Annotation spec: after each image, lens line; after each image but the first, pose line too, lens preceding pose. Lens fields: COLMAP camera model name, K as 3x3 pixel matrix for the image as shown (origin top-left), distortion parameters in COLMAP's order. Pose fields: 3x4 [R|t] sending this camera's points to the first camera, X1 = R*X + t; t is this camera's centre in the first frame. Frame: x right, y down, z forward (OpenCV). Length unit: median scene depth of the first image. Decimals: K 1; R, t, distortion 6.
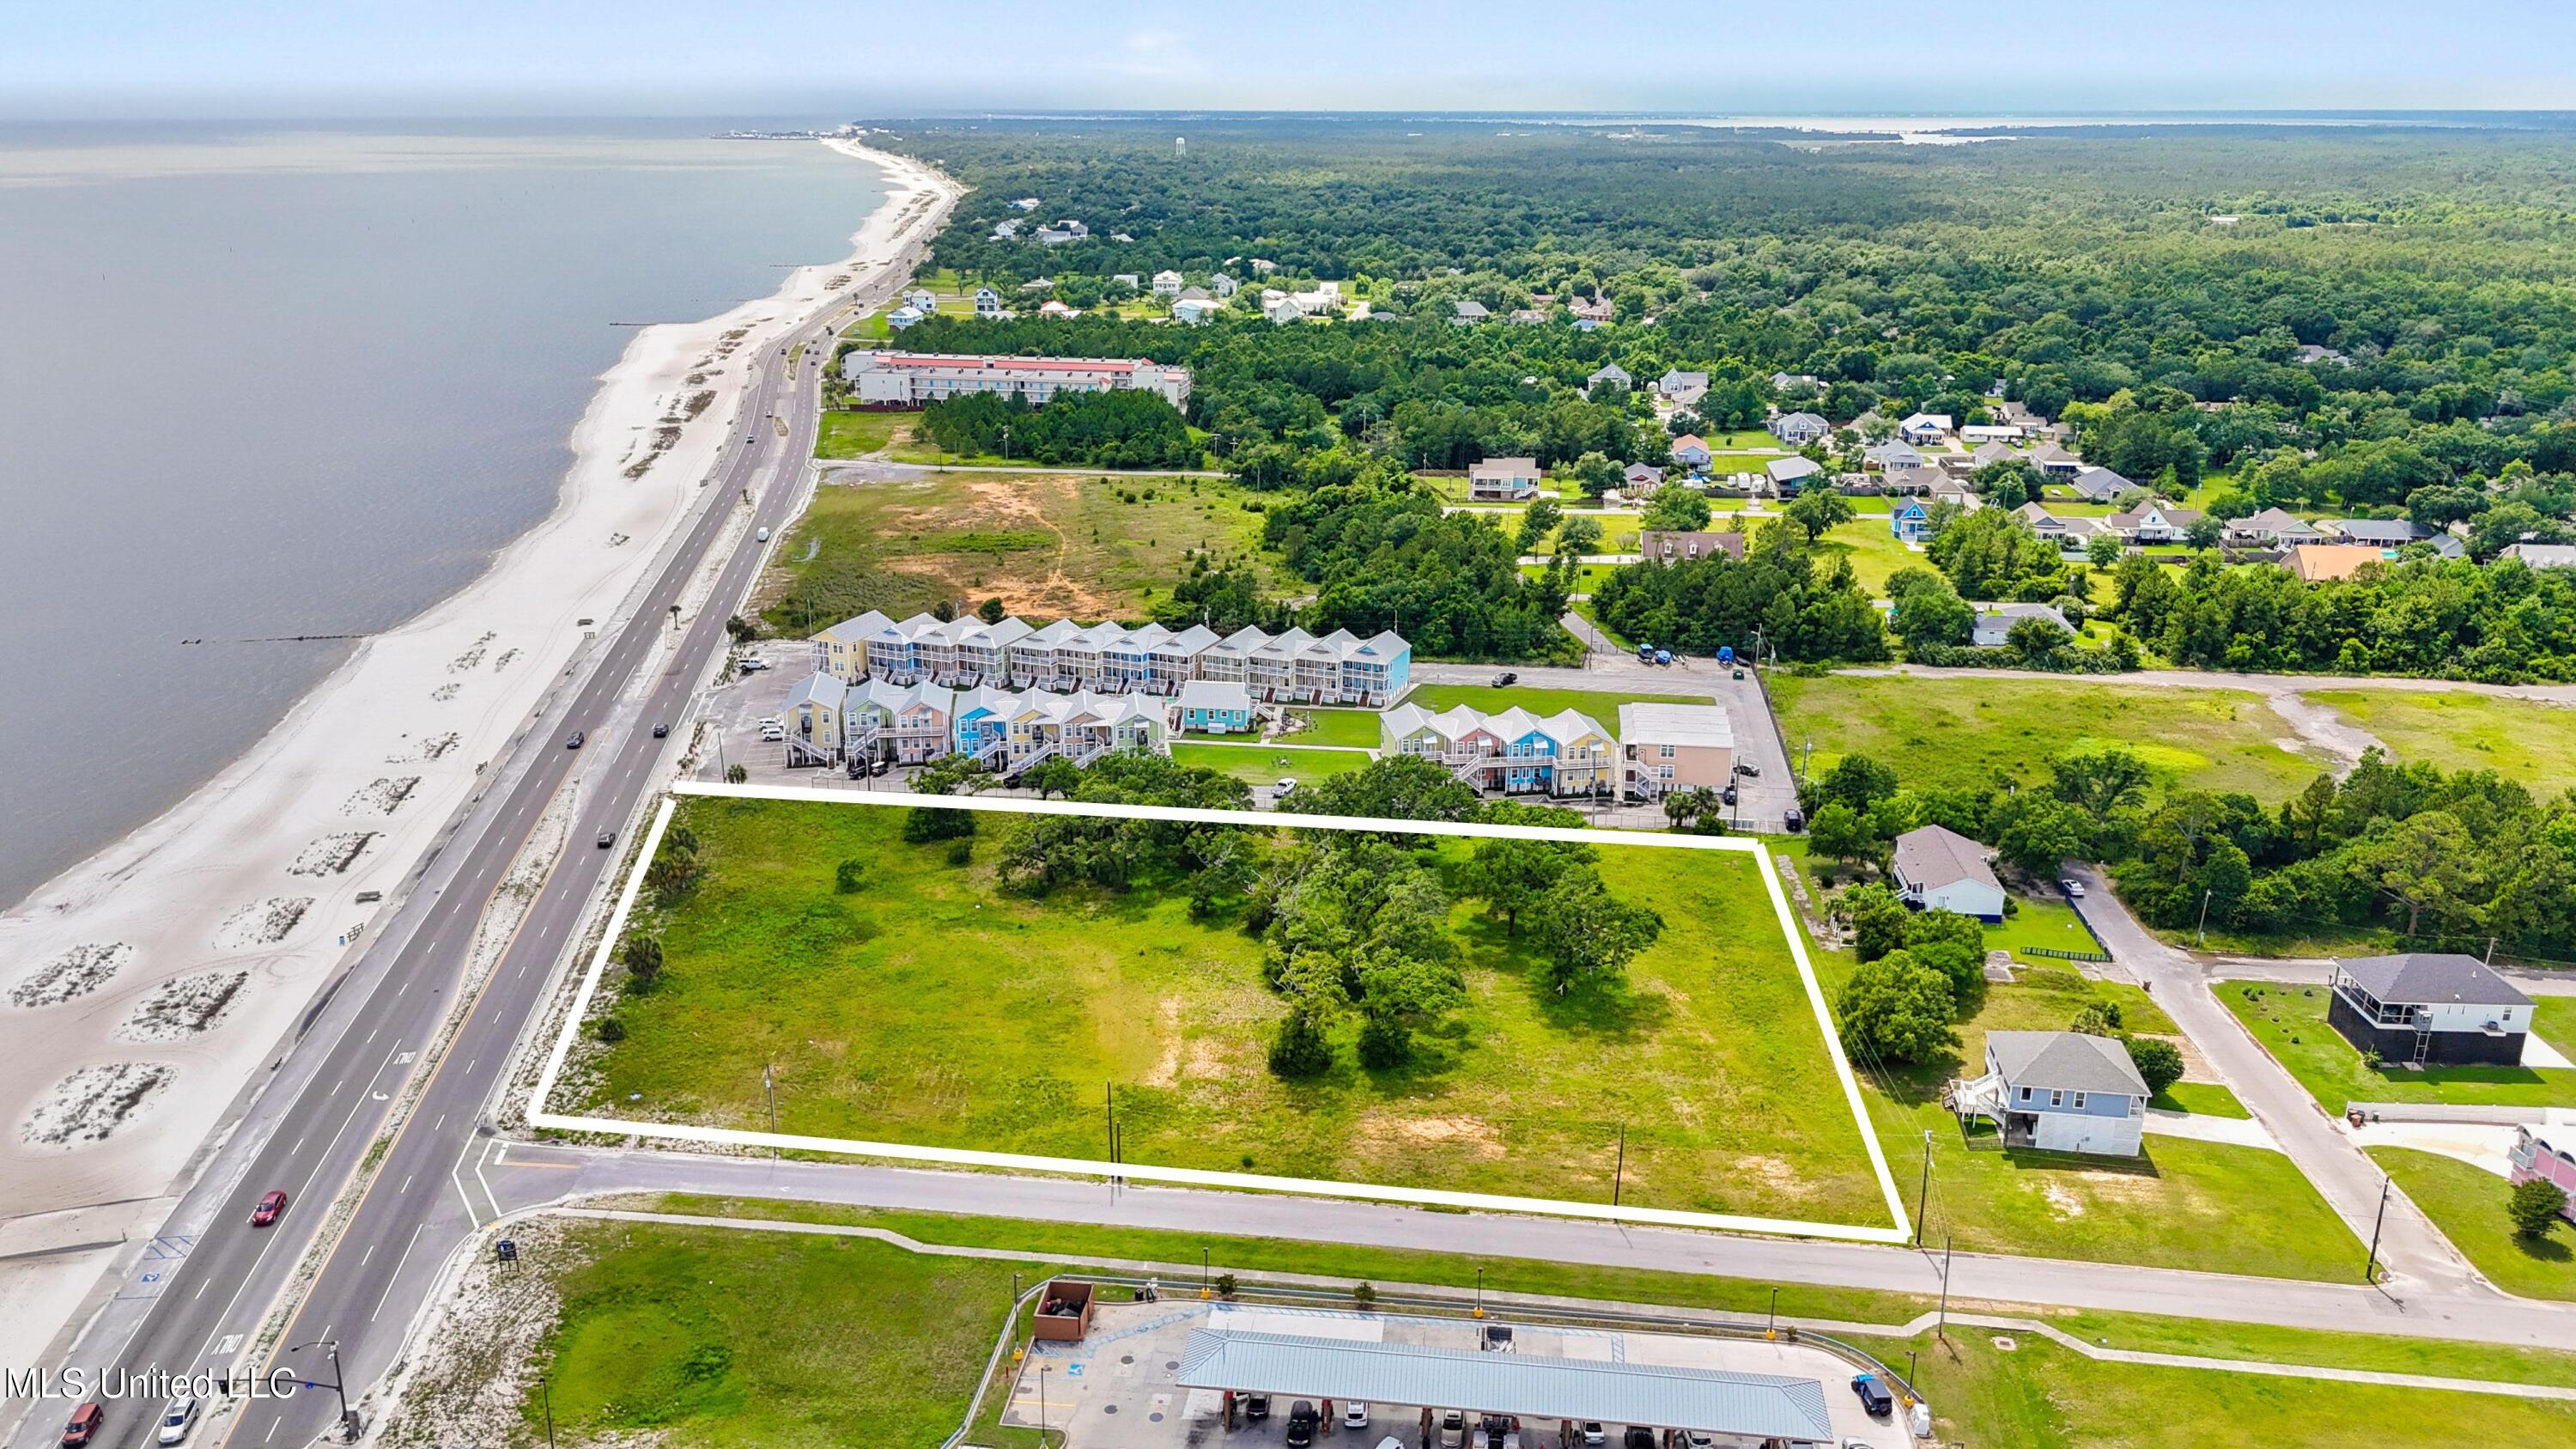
lens RADIAL K [[1887.2, 0, 1288.0], [0, 1887.2, 724.5], [0, 0, 1]] dist [0.049140, -0.008369]
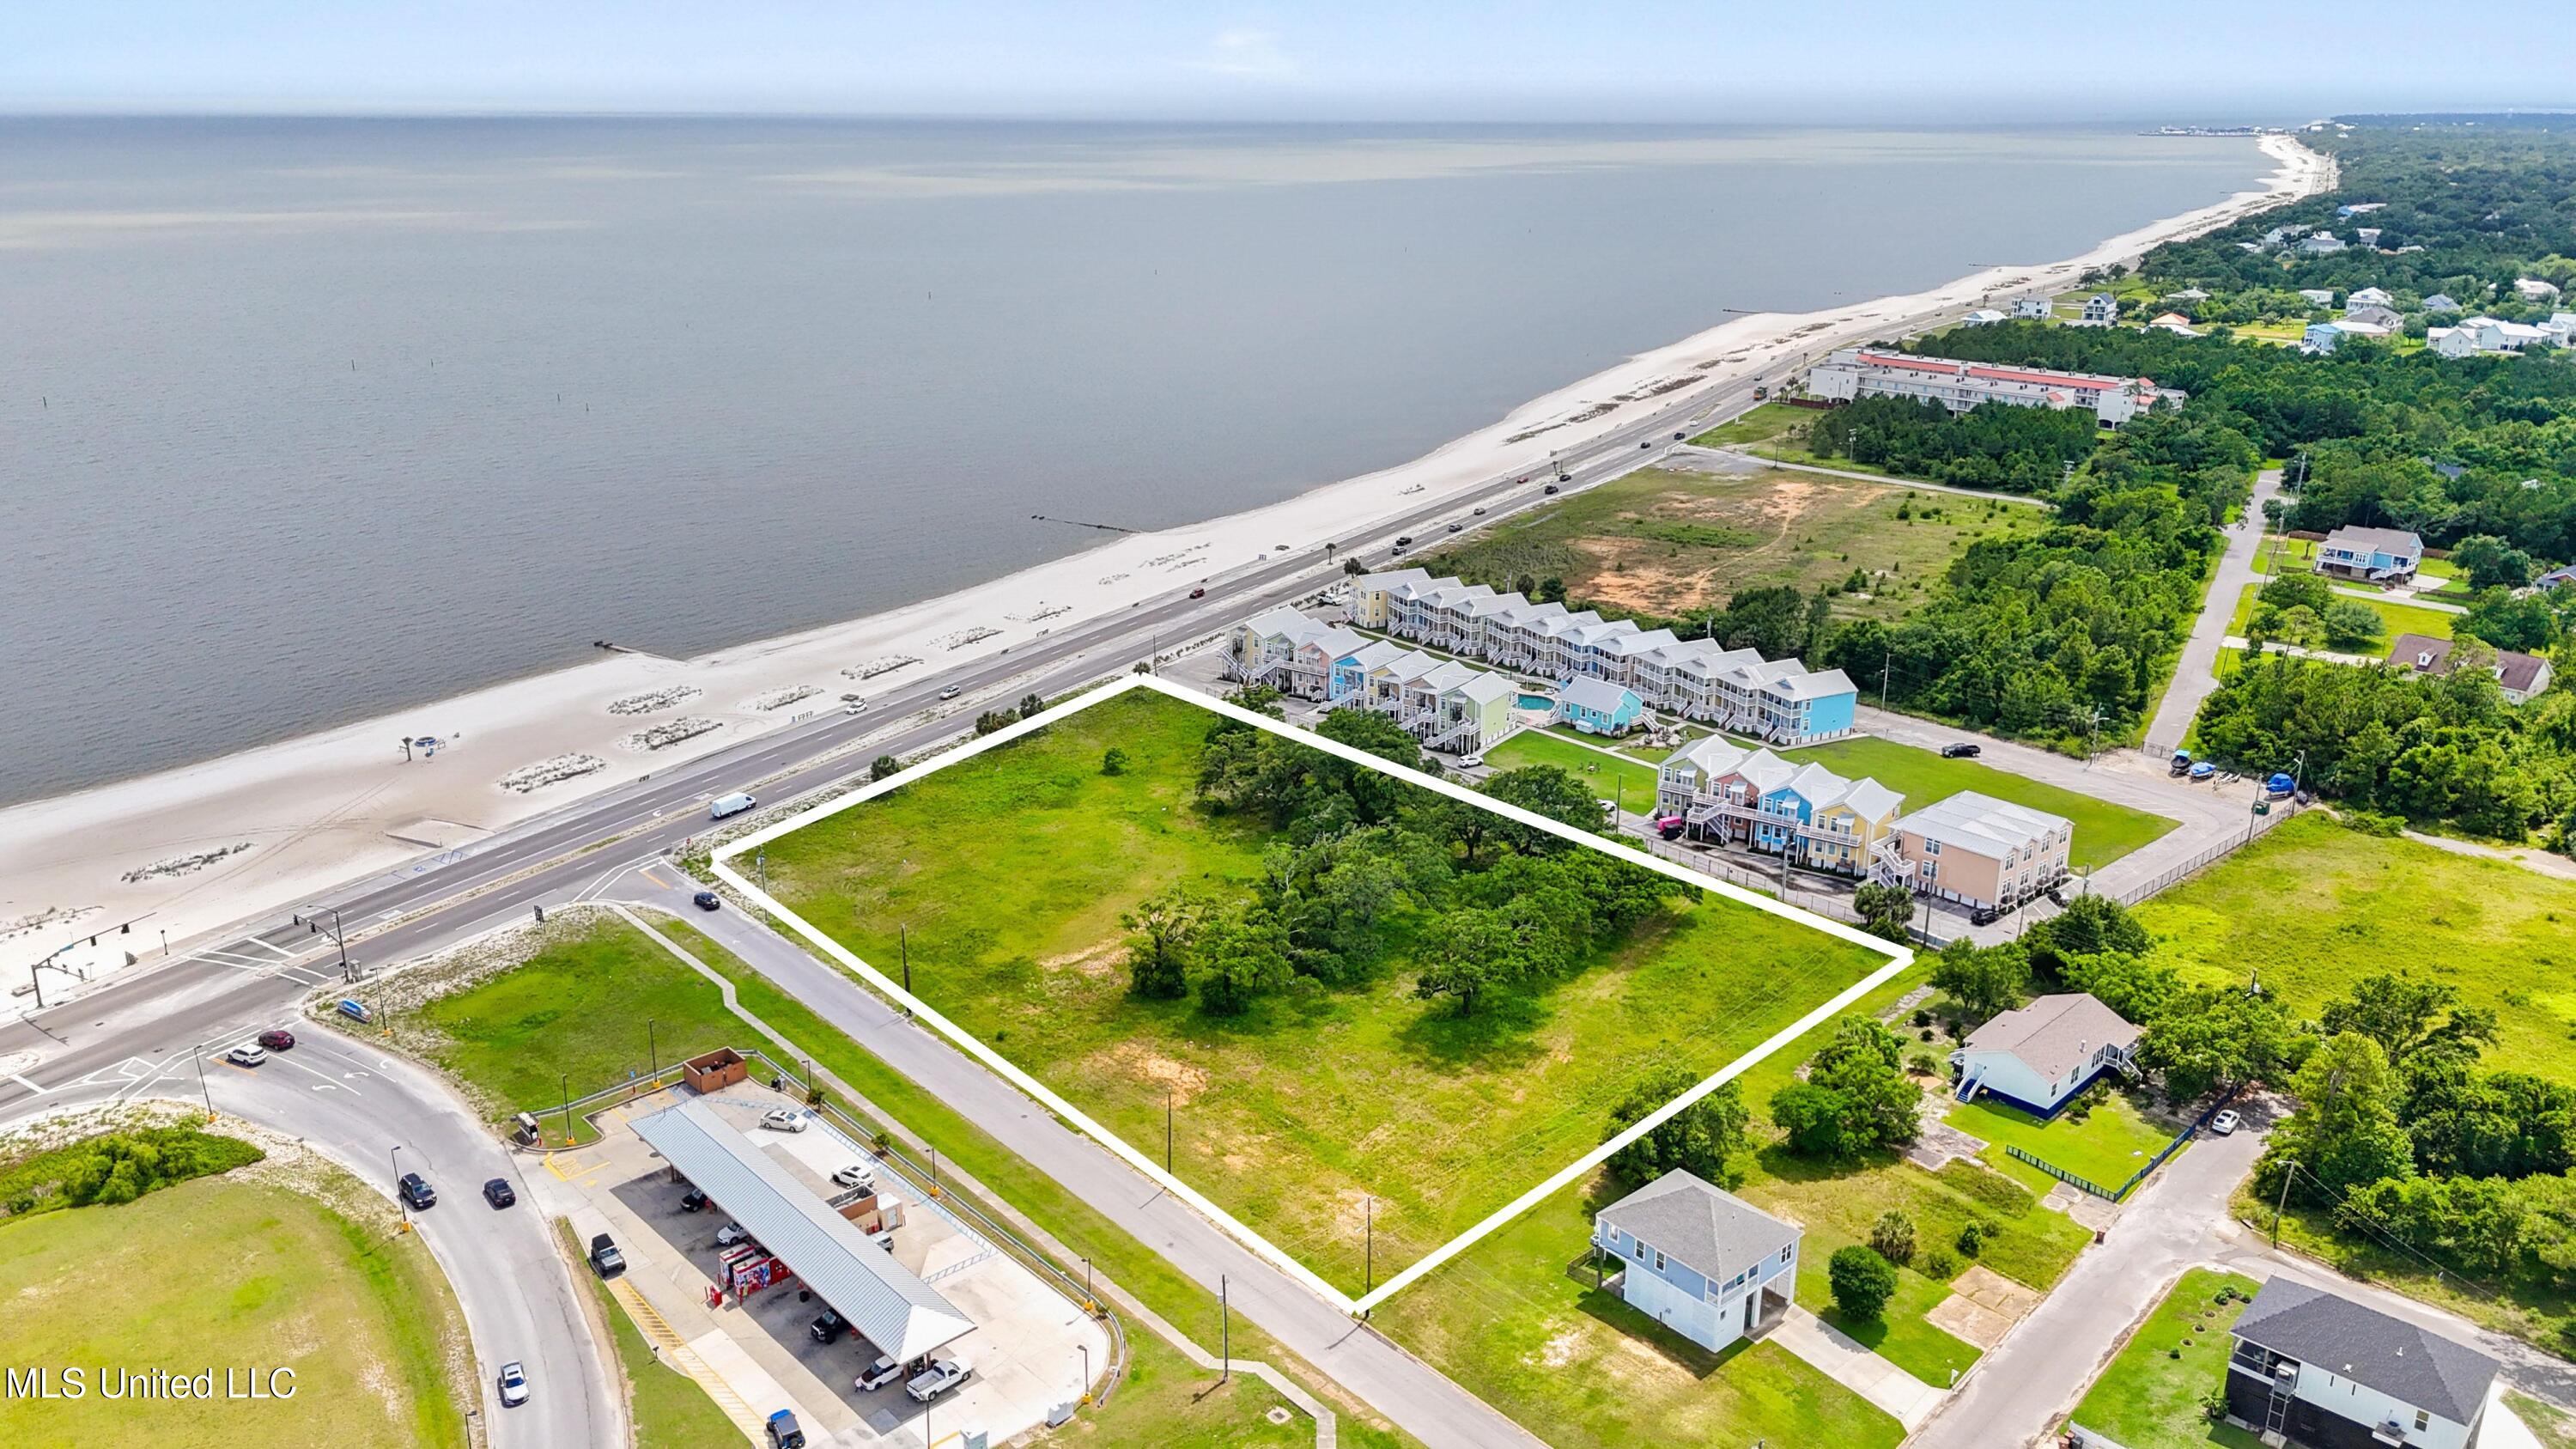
lens RADIAL K [[1887.6, 0, 1283.6], [0, 1887.6, 756.8], [0, 0, 1]] dist [0.091639, -0.144310]
pose [[0.757694, 0.213639, -0.616651, 0.502355], [-0.202940, 0.975184, 0.088497, -0.042213], [0.620255, 0.058090, 0.782247, 0.141844]]
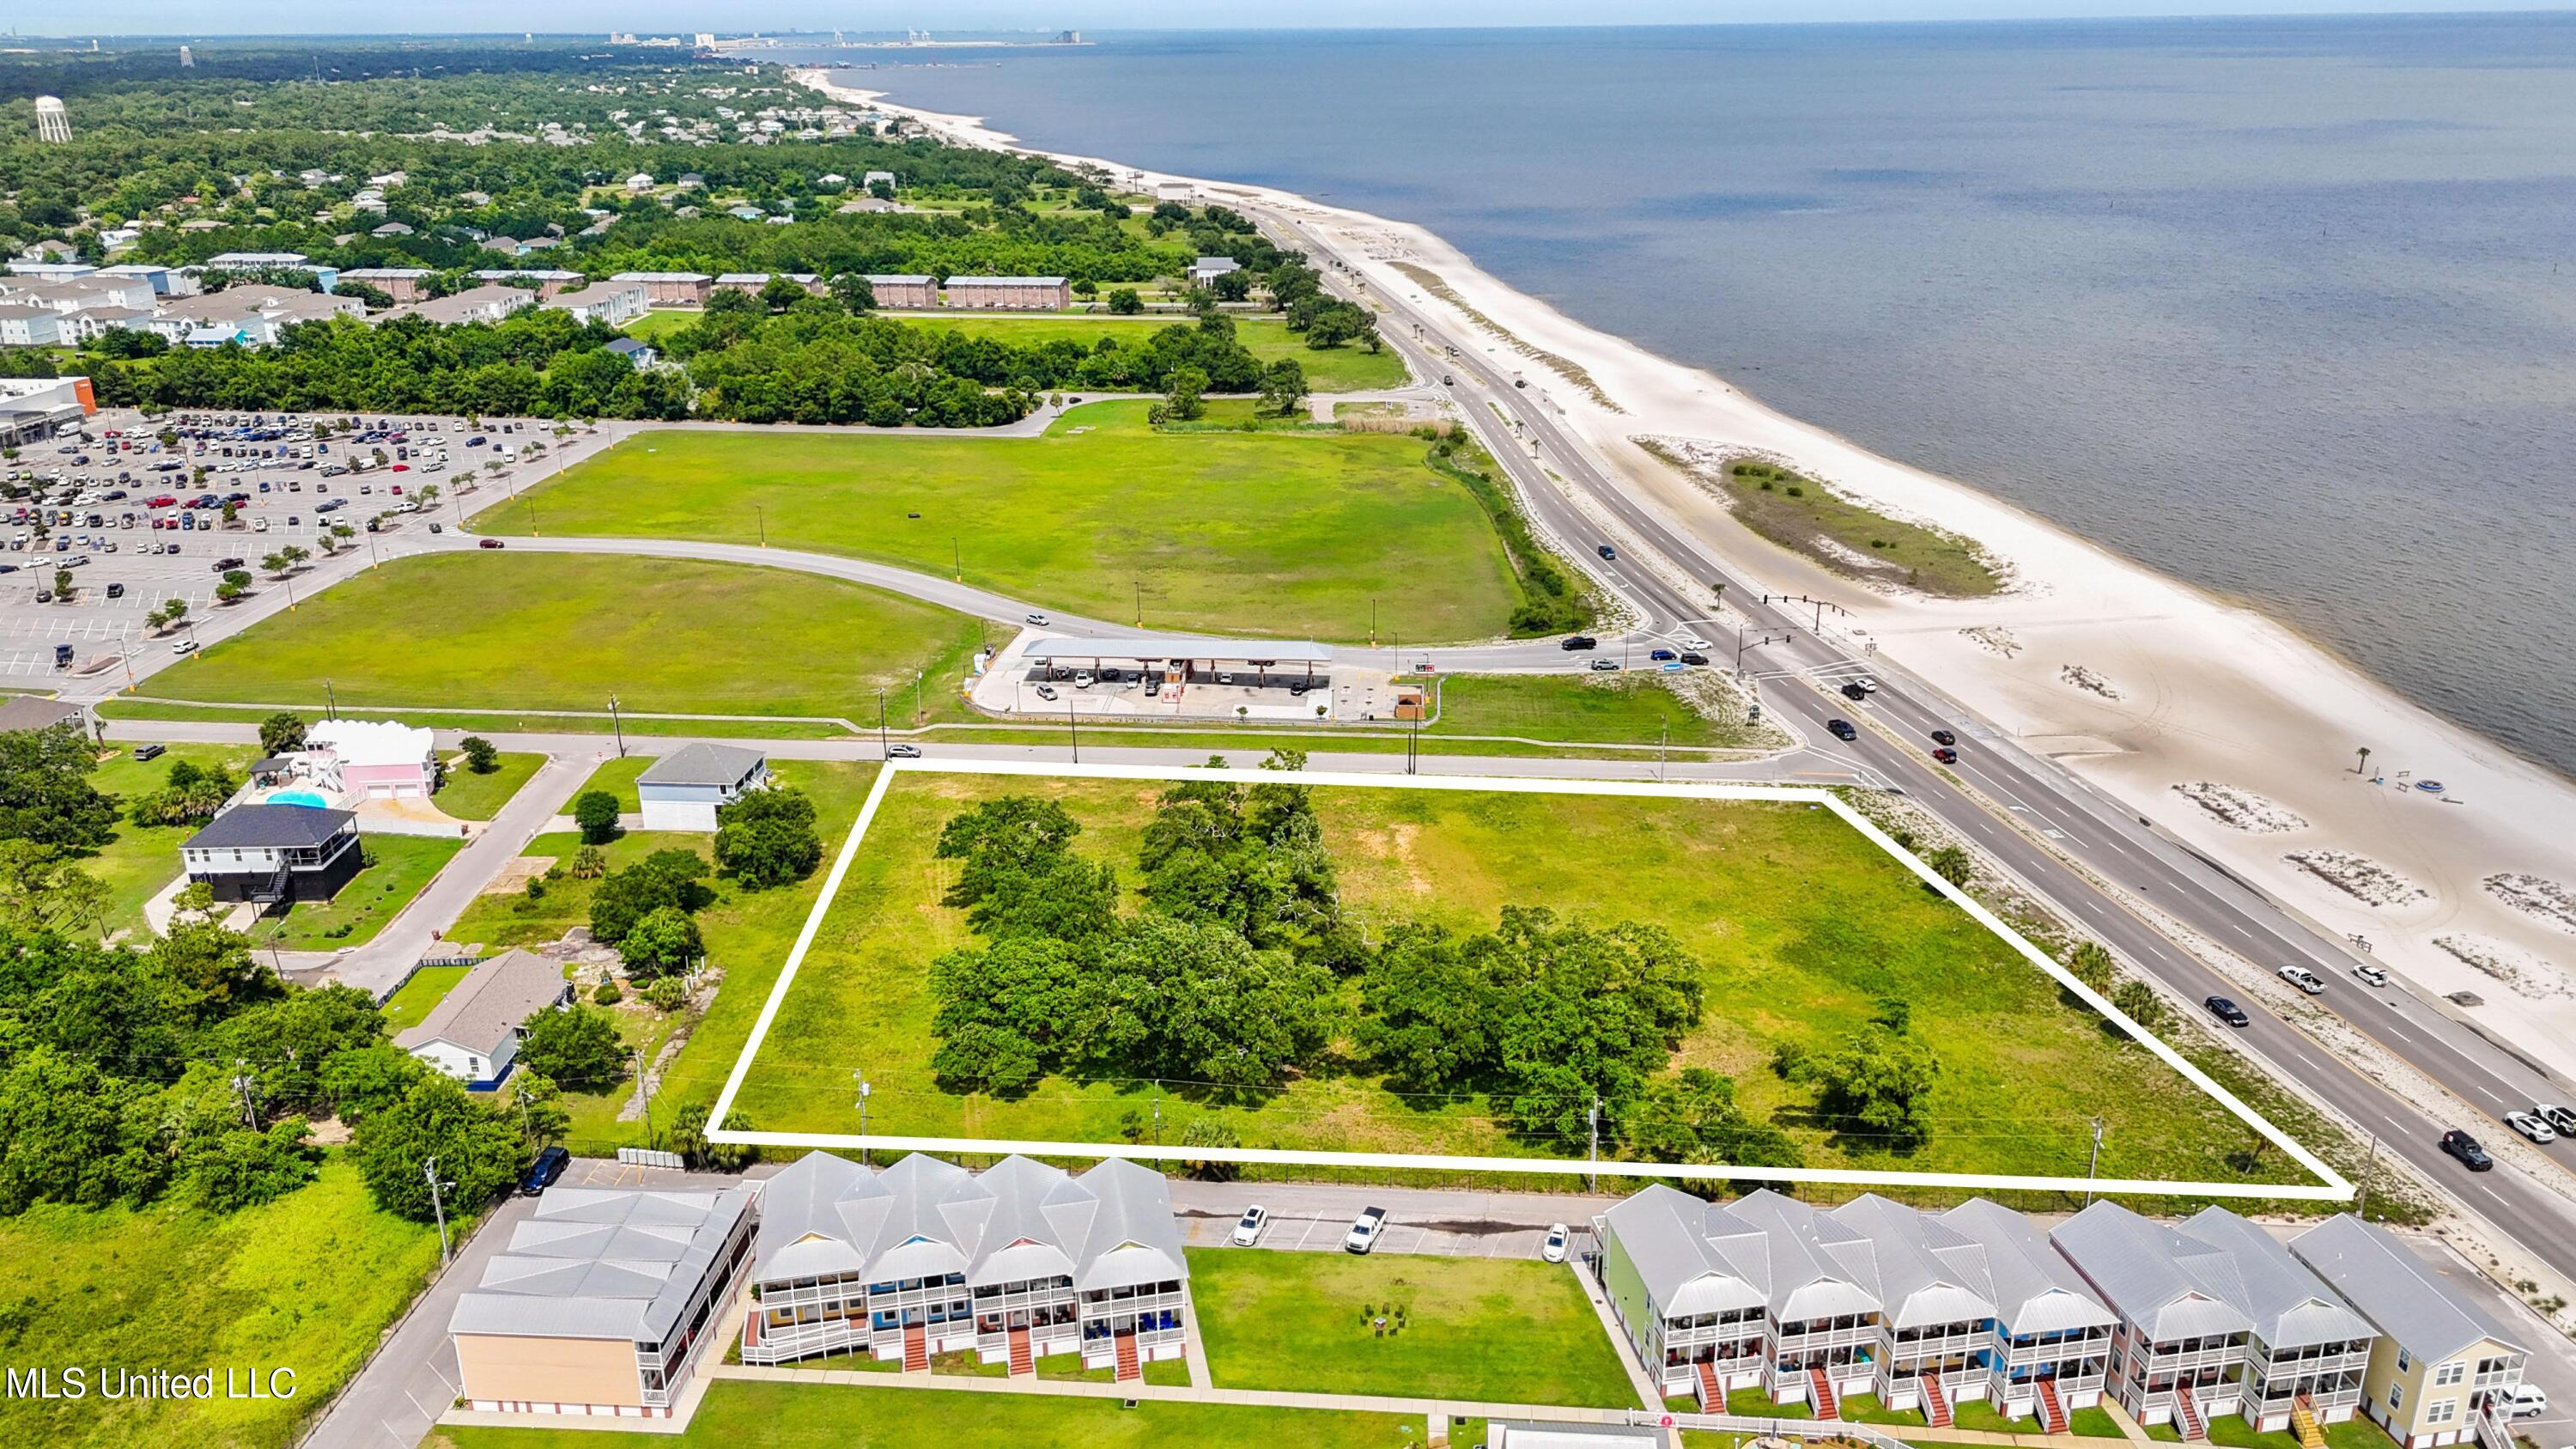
lens RADIAL K [[1887.2, 0, 1288.0], [0, 1887.2, 724.5], [0, 0, 1]] dist [0.049140, -0.008369]
pose [[-0.998652, 0.024797, -0.045610, 0.044737], [-0.008942, 0.783258, 0.621632, -0.442958], [0.051139, 0.621202, -0.781980, 1.360831]]
